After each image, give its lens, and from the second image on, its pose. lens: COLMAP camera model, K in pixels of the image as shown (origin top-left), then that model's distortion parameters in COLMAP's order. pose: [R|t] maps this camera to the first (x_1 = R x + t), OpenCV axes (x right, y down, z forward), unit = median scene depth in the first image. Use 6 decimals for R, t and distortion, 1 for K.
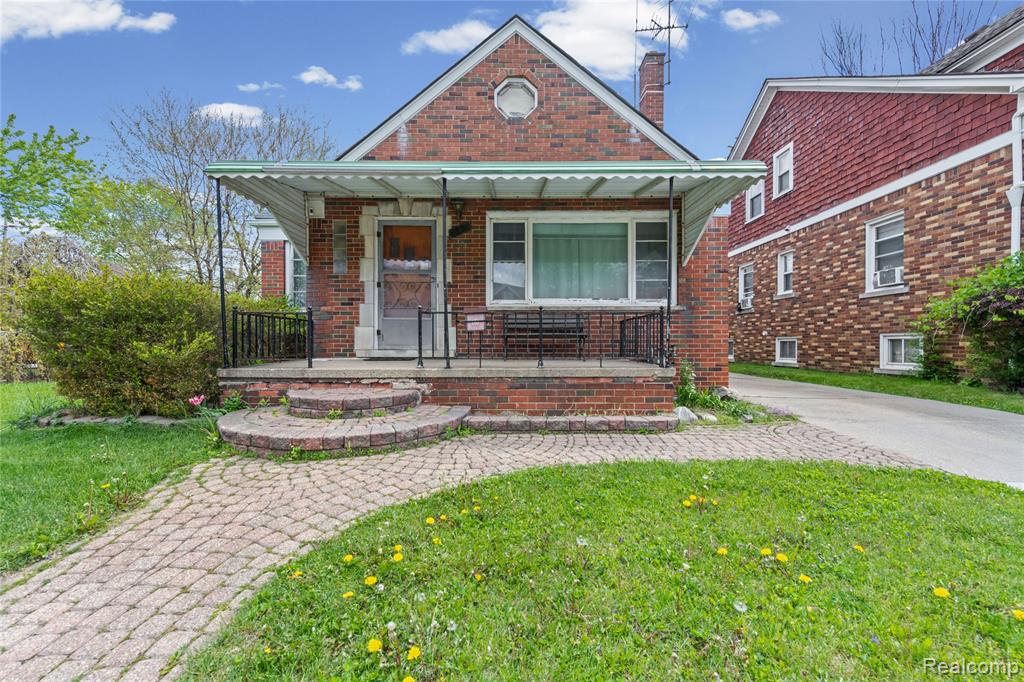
lens RADIAL K [[405.3, 0, 507.3], [0, 405.3, 364.2], [0, 0, 1]] dist [0.010822, -0.001496]
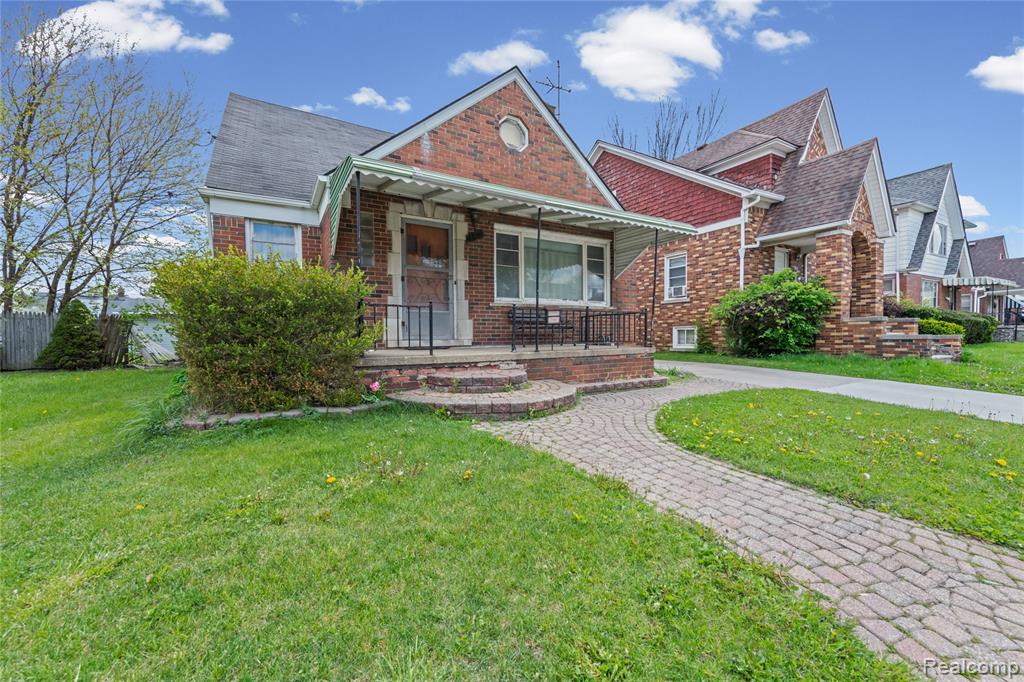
lens RADIAL K [[405.3, 0, 504.6], [0, 405.3, 370.9], [0, 0, 1]] dist [0.010822, -0.001496]
pose [[0.860842, -0.052469, 0.506160, -0.657643], [0.033993, 0.998378, 0.045680, 0.006303], [-0.507736, -0.022117, 0.861229, -0.060668]]
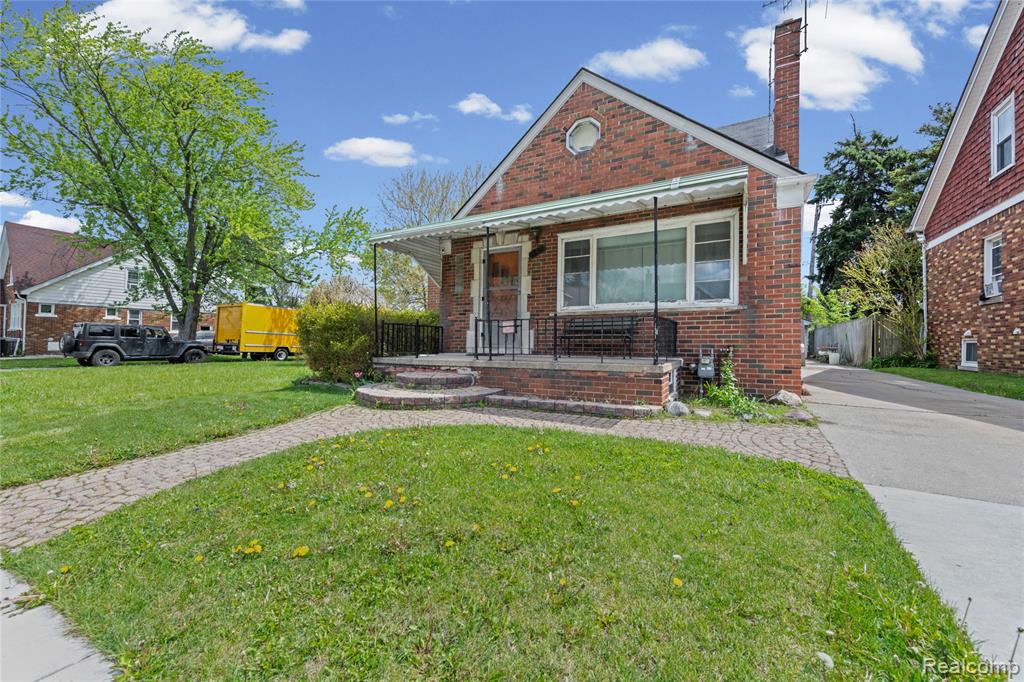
lens RADIAL K [[405.3, 0, 498.5], [0, 405.3, 360.4], [0, 0, 1]] dist [0.010822, -0.001496]
pose [[0.865074, 0.025122, -0.501014, 0.413435], [-0.030630, 0.999527, -0.002768, 0.009204], [0.500707, 0.017741, 0.865435, -0.131864]]
